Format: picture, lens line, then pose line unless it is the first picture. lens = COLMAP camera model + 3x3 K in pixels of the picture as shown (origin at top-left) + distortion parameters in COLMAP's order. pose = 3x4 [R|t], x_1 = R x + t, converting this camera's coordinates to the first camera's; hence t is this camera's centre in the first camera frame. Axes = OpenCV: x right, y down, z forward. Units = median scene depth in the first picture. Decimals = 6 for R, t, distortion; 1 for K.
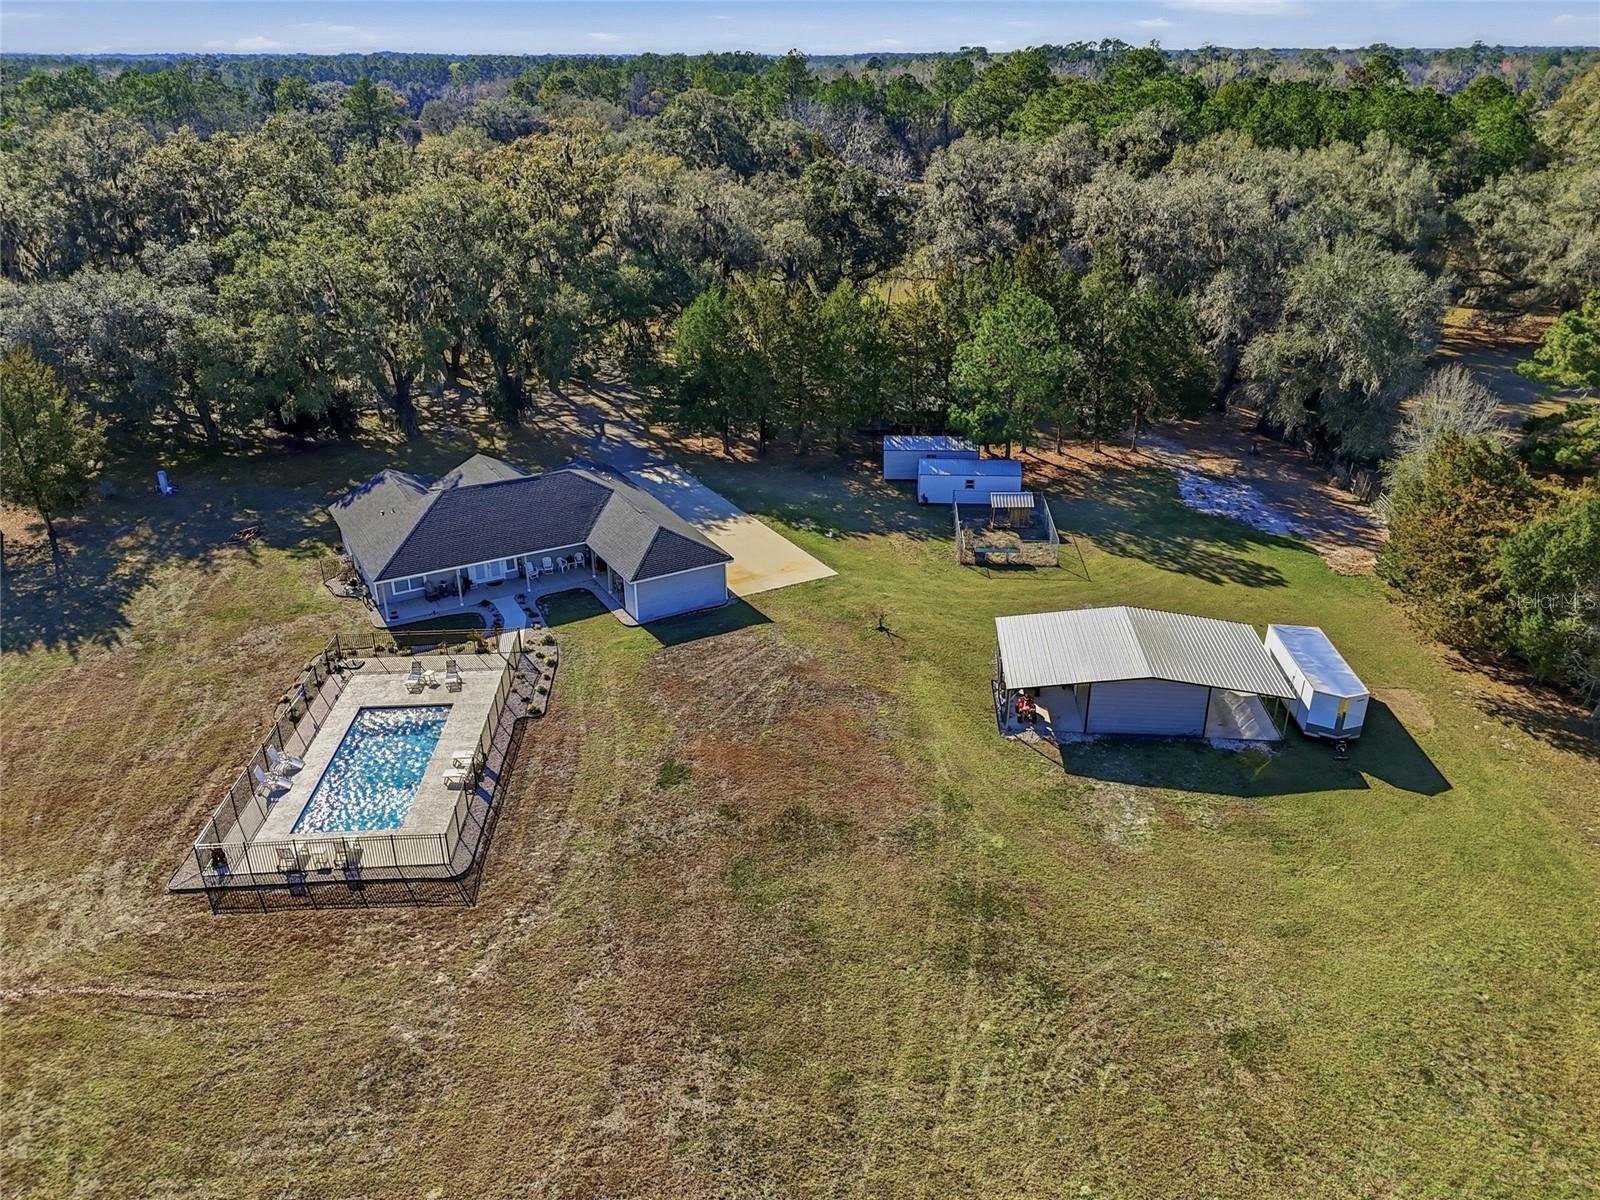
lens RADIAL K [[1173.8, 0, 800.0], [0, 1173.8, 600.0], [0, 0, 1]] dist [0.065266, -0.047490]
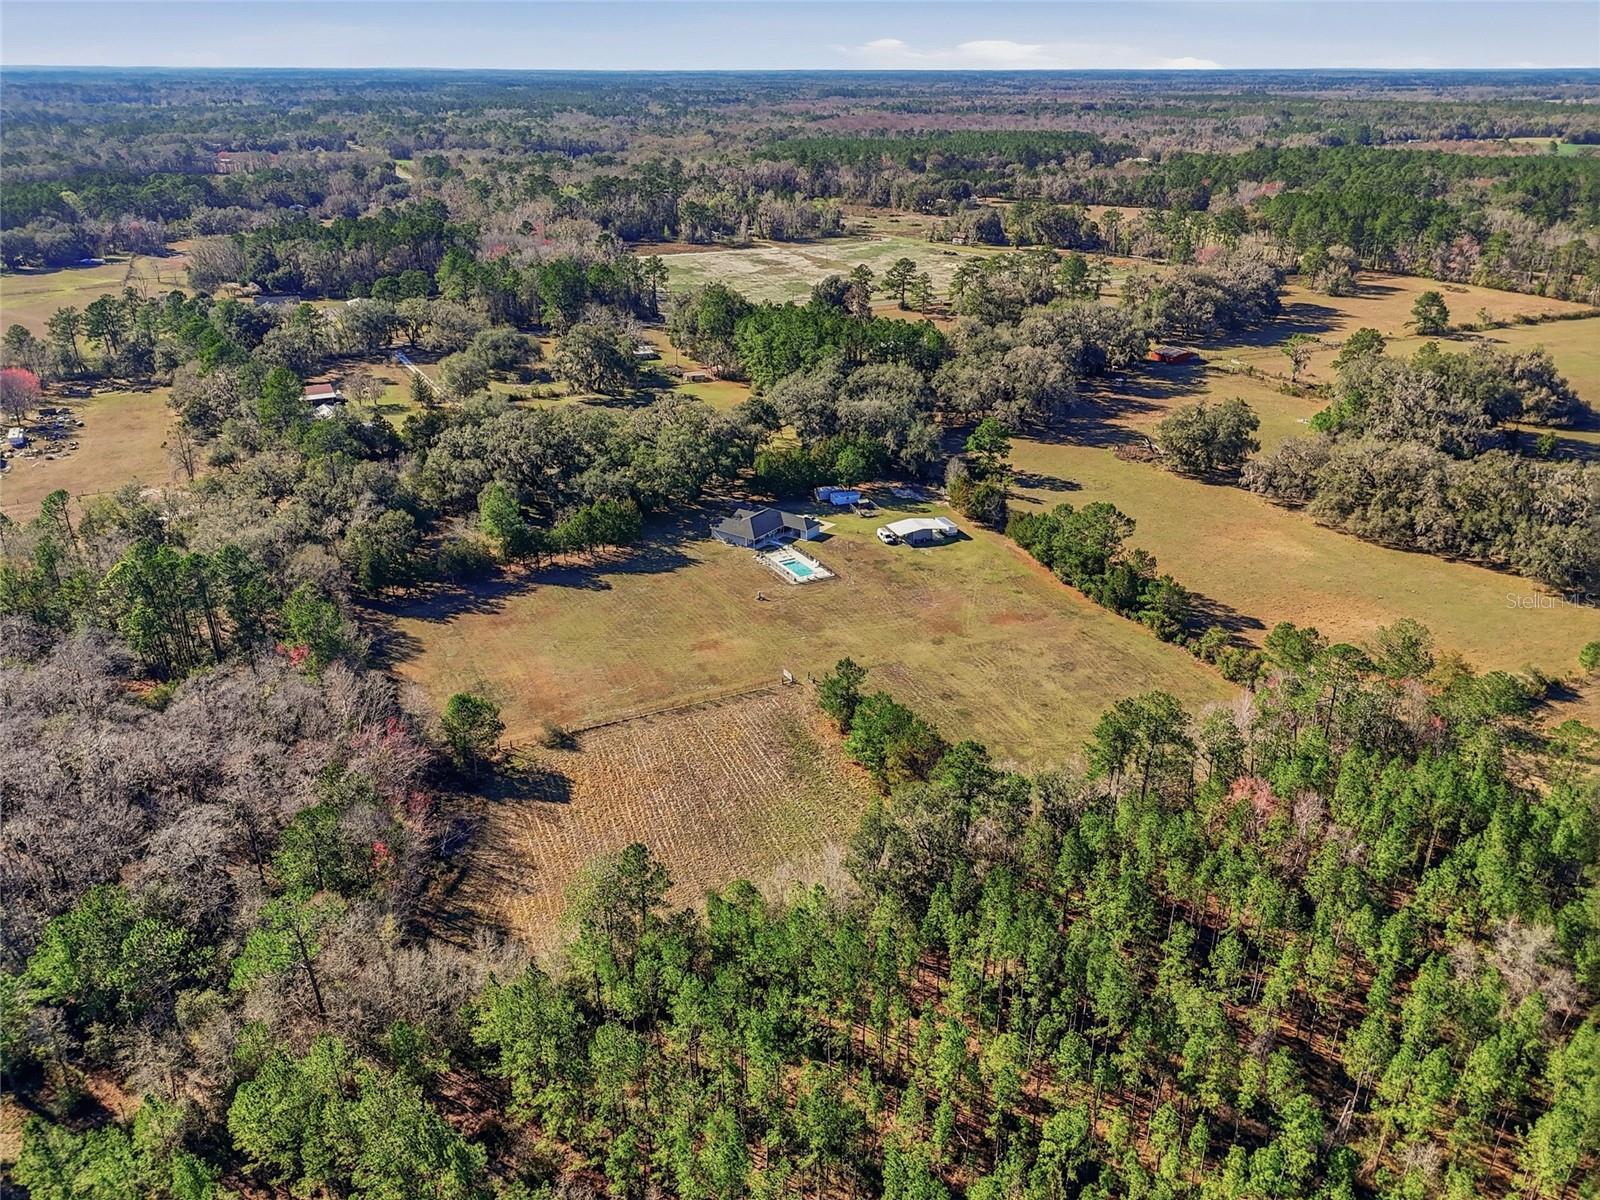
lens RADIAL K [[1138.2, 0, 800.2], [0, 1138.2, 654.5], [0, 0, 1]] dist [0.034915, -0.001743]
pose [[0.901176, -0.192061, 0.388581, -1.828668], [0.175307, 0.981379, 0.078496, 0.095024], [-0.396422, -0.002618, 0.918065, -2.775532]]
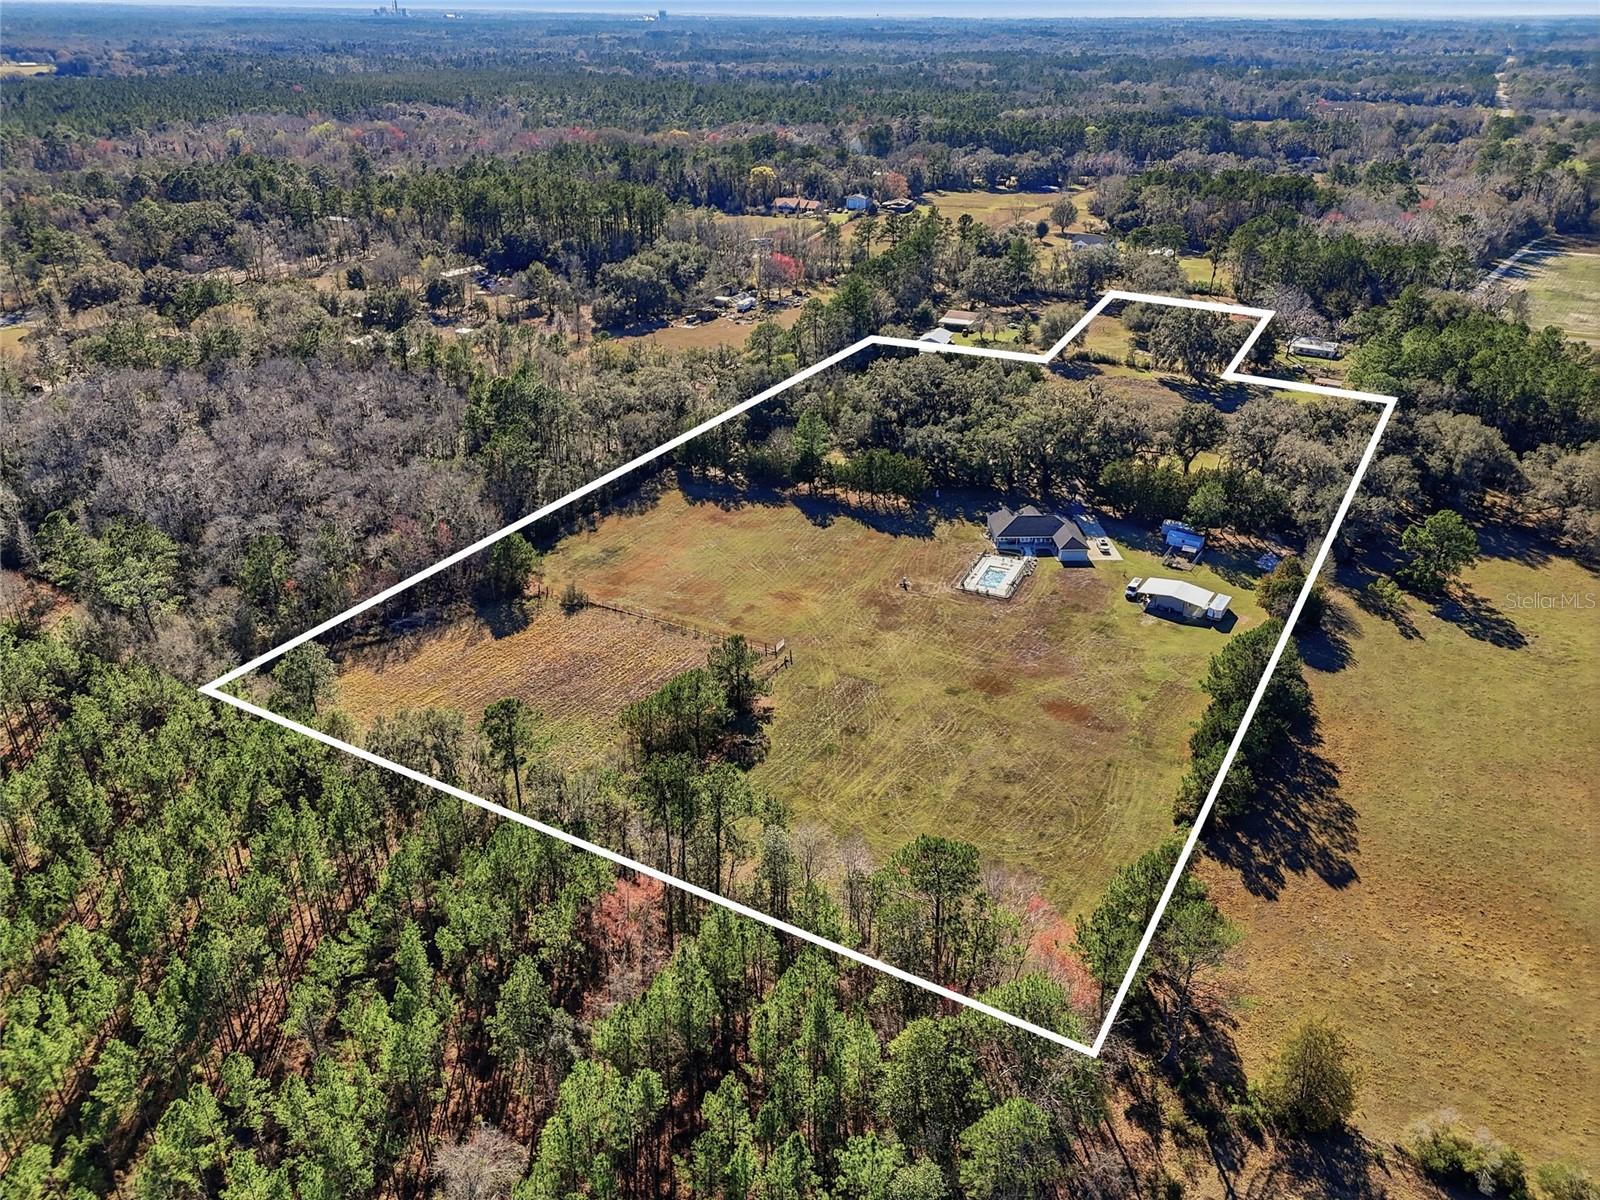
lens RADIAL K [[1138.2, 0, 800.2], [0, 1138.2, 654.5], [0, 0, 1]] dist [0.034915, -0.001743]
pose [[0.884774, 0.235712, -0.402015, 0.652107], [-0.204524, 0.971538, 0.119512, 0.043779], [0.418743, -0.023520, 0.907800, -2.621325]]
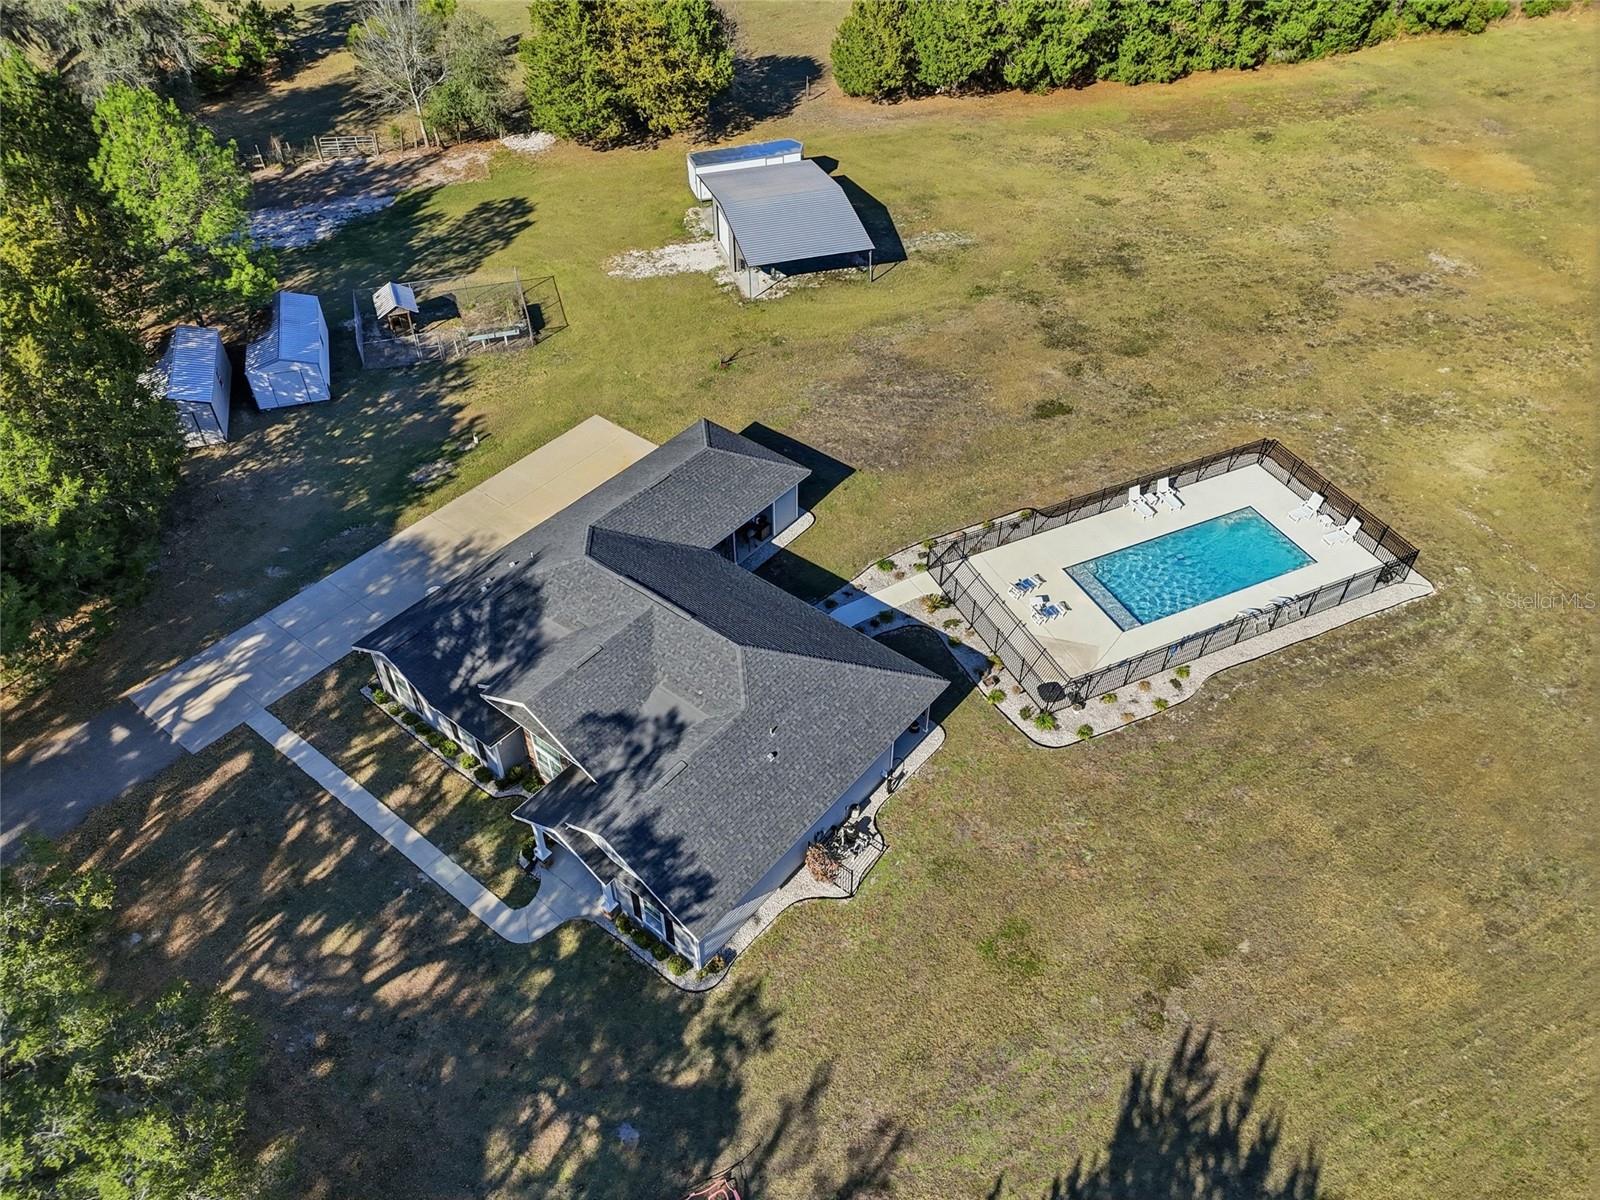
lens RADIAL K [[1138.2, 0, 800.2], [0, 1138.2, 654.5], [0, 0, 1]] dist [0.034915, -0.001743]
pose [[-0.365646, -0.659838, 0.656443, -0.705782], [0.393063, 0.529835, 0.751516, -0.513246], [-0.843685, 0.532812, 0.065626, 0.974516]]
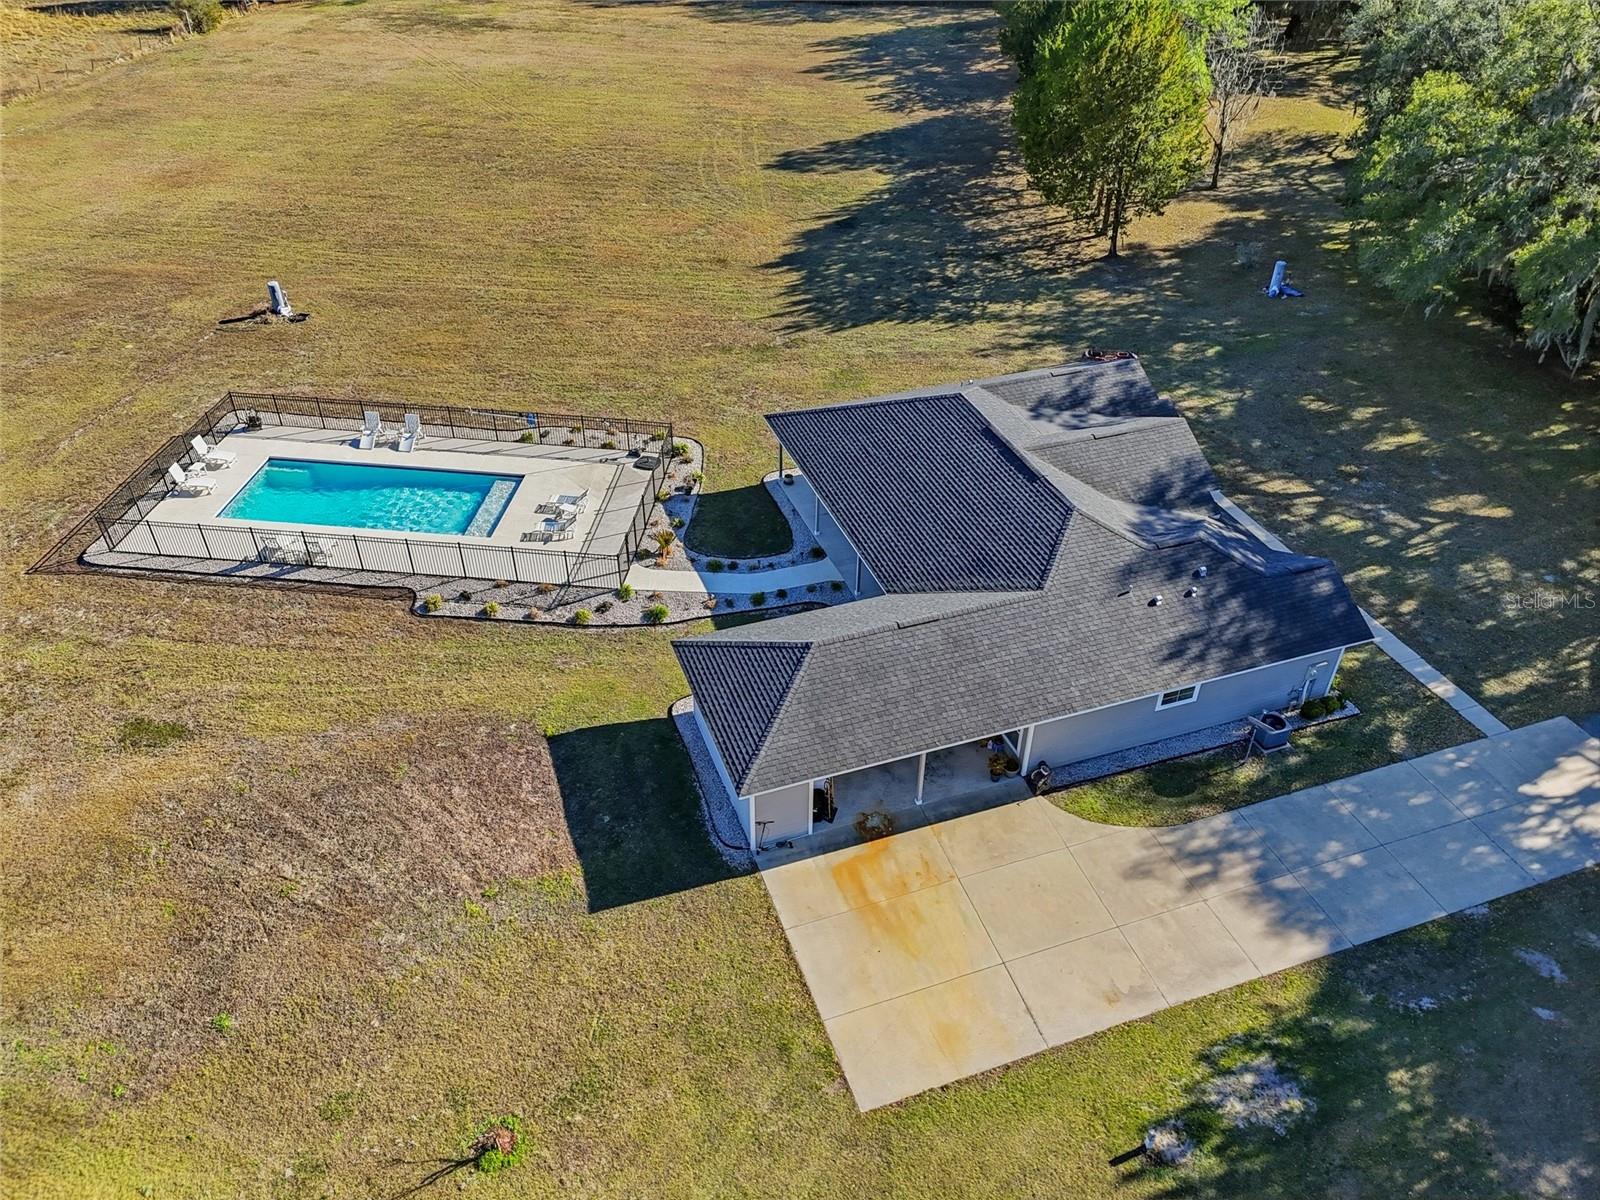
lens RADIAL K [[1173.8, 0, 800.0], [0, 1173.8, 600.0], [0, 0, 1]] dist [0.065266, -0.047490]
pose [[-0.167063, 0.603099, -0.779975, 0.236174], [-0.423886, 0.670313, 0.609098, -0.358642], [0.890174, 0.432379, 0.143661, 0.922565]]
